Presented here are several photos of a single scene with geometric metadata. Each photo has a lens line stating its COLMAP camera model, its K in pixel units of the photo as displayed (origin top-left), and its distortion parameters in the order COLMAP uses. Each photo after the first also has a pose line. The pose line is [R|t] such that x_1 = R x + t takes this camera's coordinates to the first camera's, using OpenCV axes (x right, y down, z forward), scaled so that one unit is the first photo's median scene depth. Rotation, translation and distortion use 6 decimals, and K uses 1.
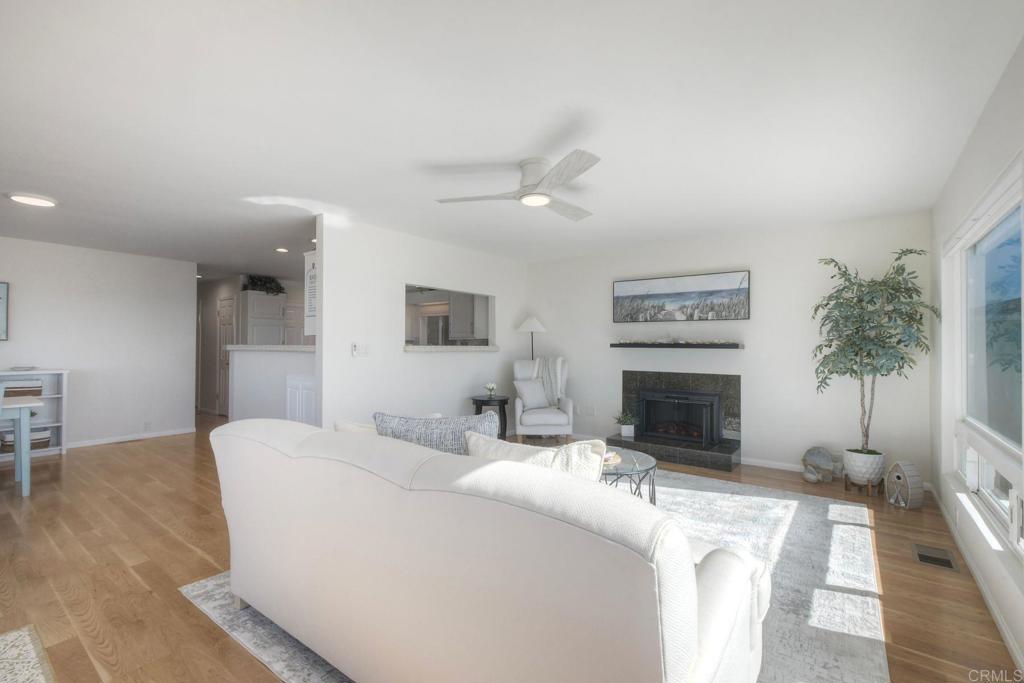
lens RADIAL K [[463.8, 0, 512.5], [0, 463.8, 341.7], [0, 0, 1]] dist [0.004534, -0.002494]
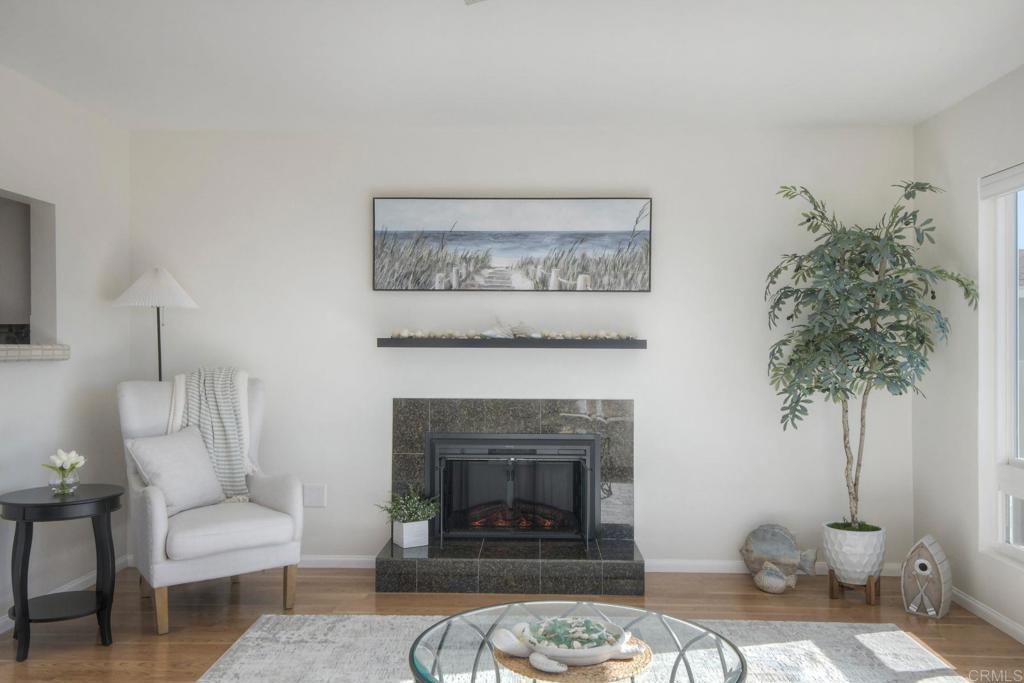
lens RADIAL K [[850.2, 0, 512.6], [0, 850.2, 341.0], [0, 0, 1]] dist [0.059962, -0.004124]
pose [[0.809289, -0.001037, 0.587410, -0.168535], [-0.003969, 0.999966, 0.007233, 0.000289], [-0.587397, -0.008185, 0.809257, 0.305696]]
